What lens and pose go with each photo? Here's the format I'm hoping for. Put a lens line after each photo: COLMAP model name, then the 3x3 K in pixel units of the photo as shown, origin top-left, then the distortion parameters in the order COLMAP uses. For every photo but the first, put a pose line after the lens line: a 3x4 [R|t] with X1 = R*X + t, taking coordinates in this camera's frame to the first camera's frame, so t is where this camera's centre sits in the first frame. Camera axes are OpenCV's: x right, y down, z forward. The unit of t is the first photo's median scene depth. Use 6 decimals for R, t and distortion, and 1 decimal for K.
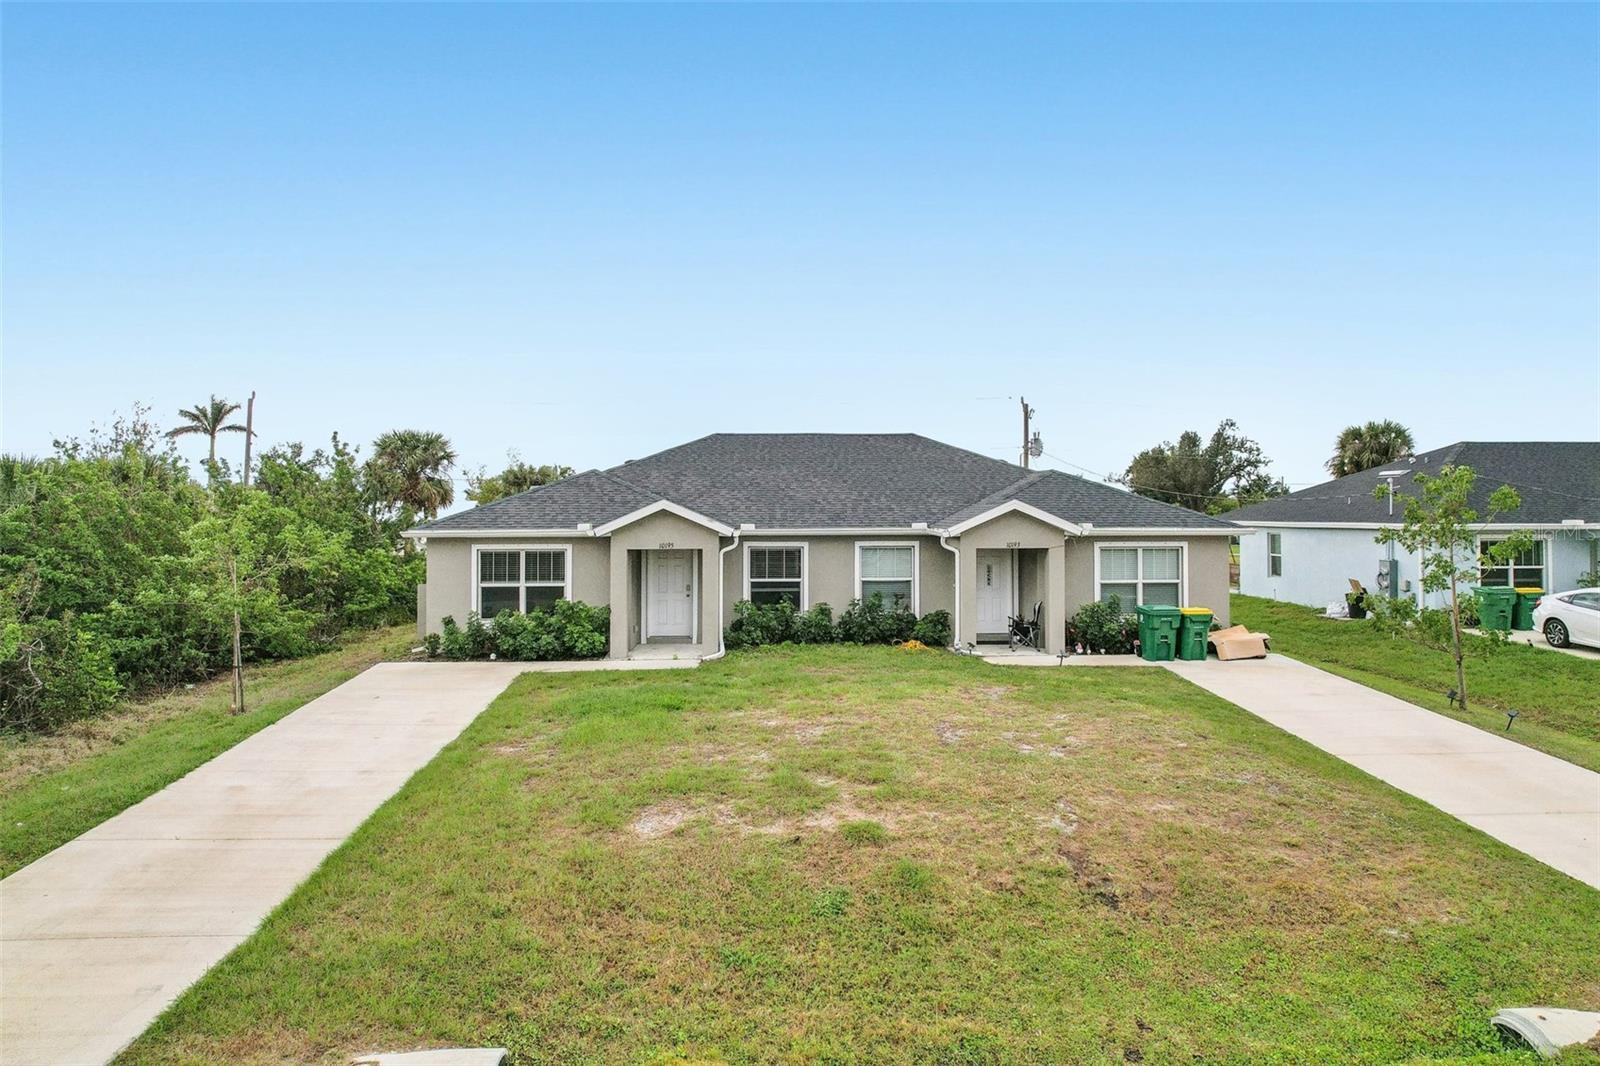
lens RADIAL K [[1069.7, 0, 801.1], [0, 1069.7, 488.9], [0, 0, 1]] dist [-0.037123, 0.001313]
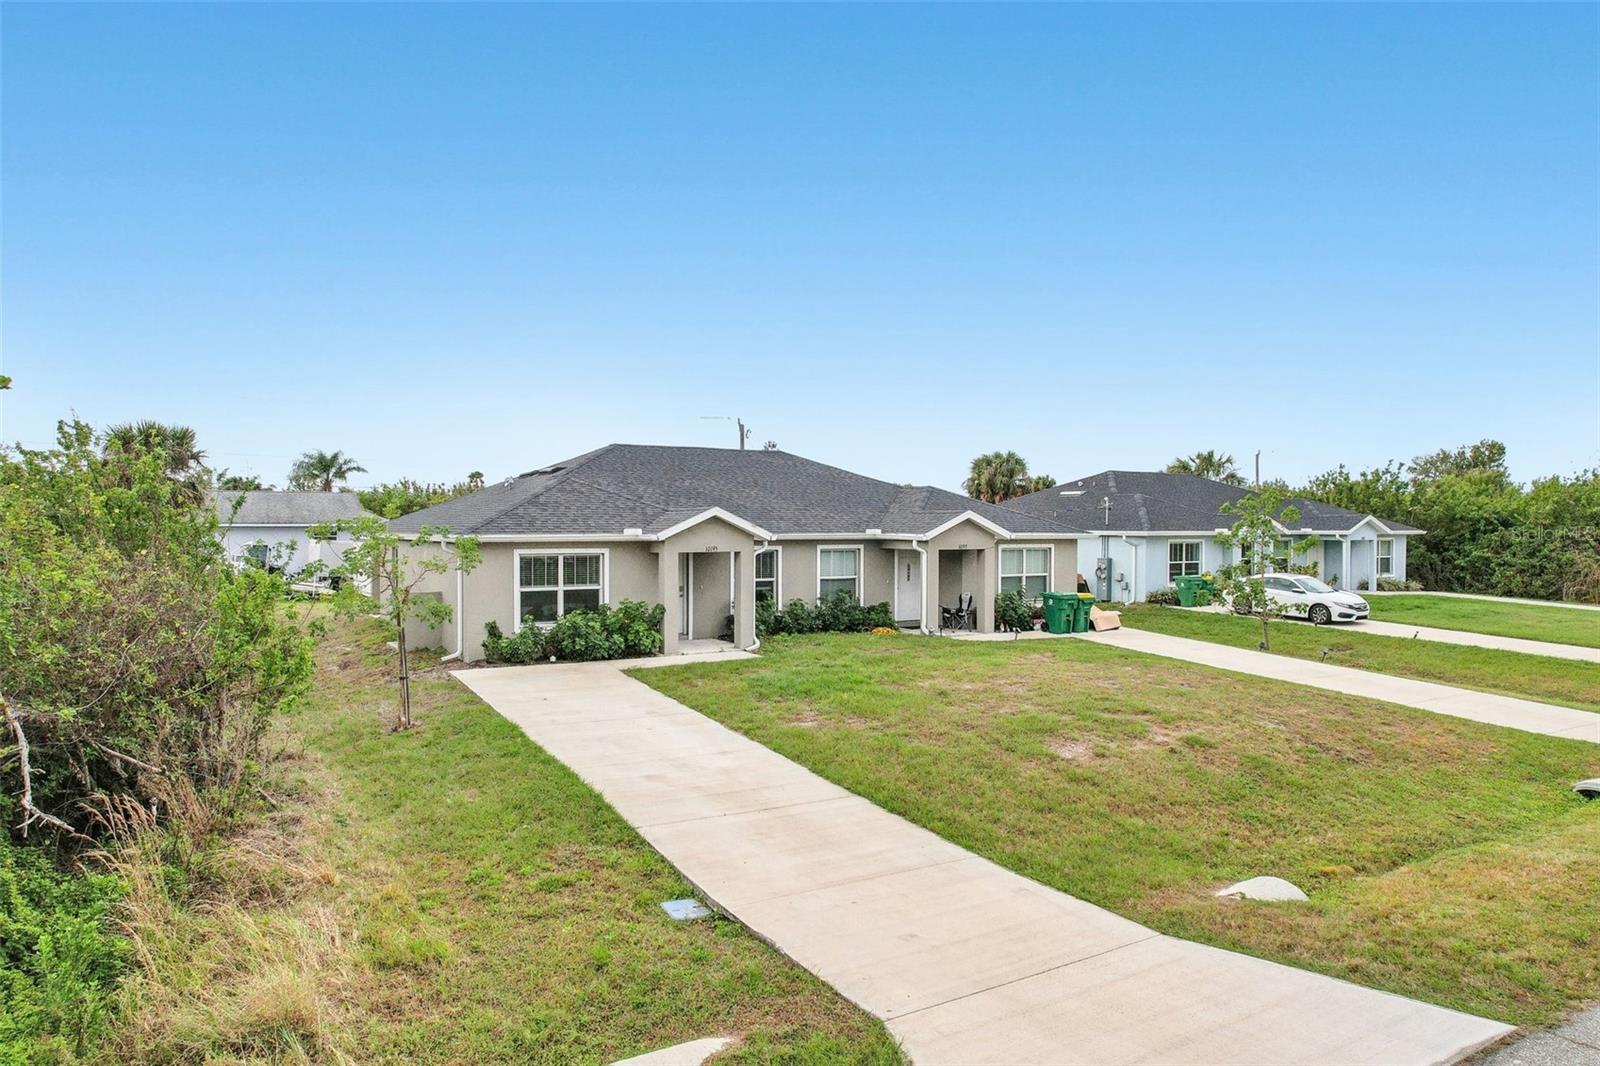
lens RADIAL K [[1050.8, 0, 796.2], [0, 1050.8, 527.3], [0, 0, 1]] dist [-0.071635, 0.049176]
pose [[0.885172, 0.003407, 0.465252, -0.528431], [-0.015368, 0.999642, 0.021919, 0.005829], [-0.465011, -0.026552, 0.884907, 0.009074]]
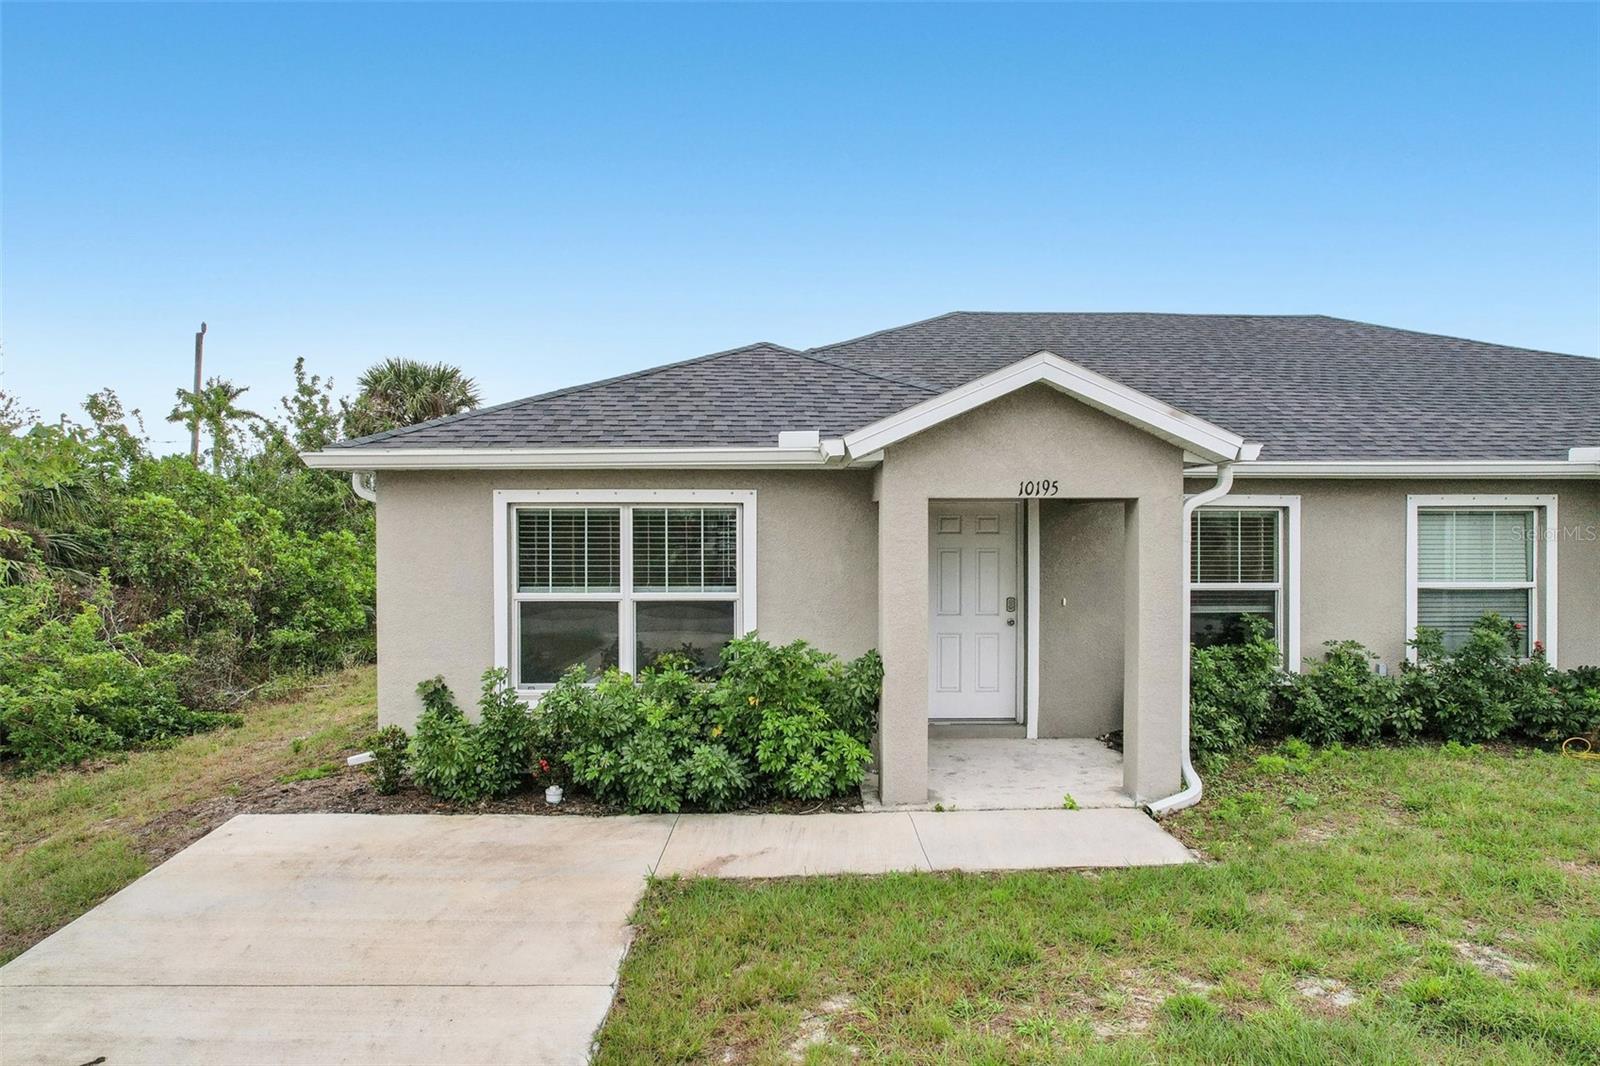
lens RADIAL K [[1050.8, 0, 796.2], [0, 1050.8, 527.3], [0, 0, 1]] dist [-0.071635, 0.049176]
pose [[0.999471, 0.003384, -0.032360, -0.187700], [-0.002502, 0.999626, 0.027236, 0.054606], [0.032440, -0.027141, 0.999105, 0.625434]]
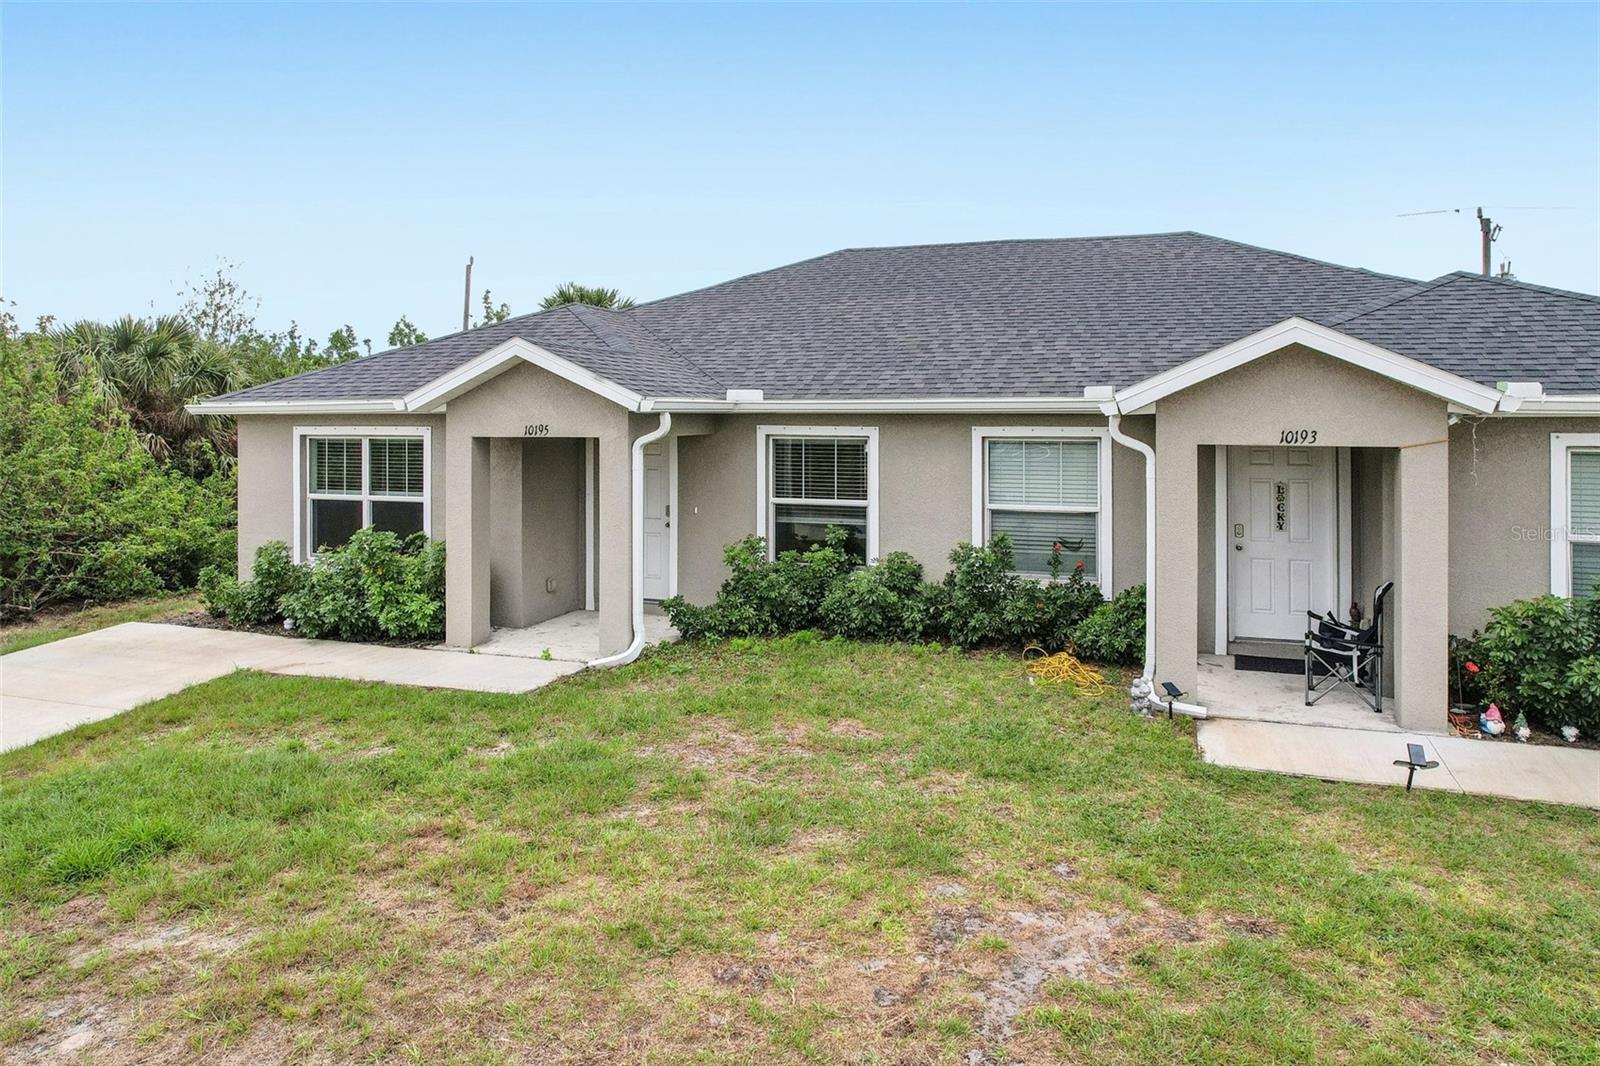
lens RADIAL K [[1082.1, 0, 822.6], [0, 1082.1, 407.6], [0, 0, 1]] dist [-0.049006, 0.055055]
pose [[0.926622, 0.001407, -0.375991, 0.181395], [0.008114, 0.999685, 0.023738, 0.030210], [0.375906, -0.025047, 0.926319, 0.560843]]
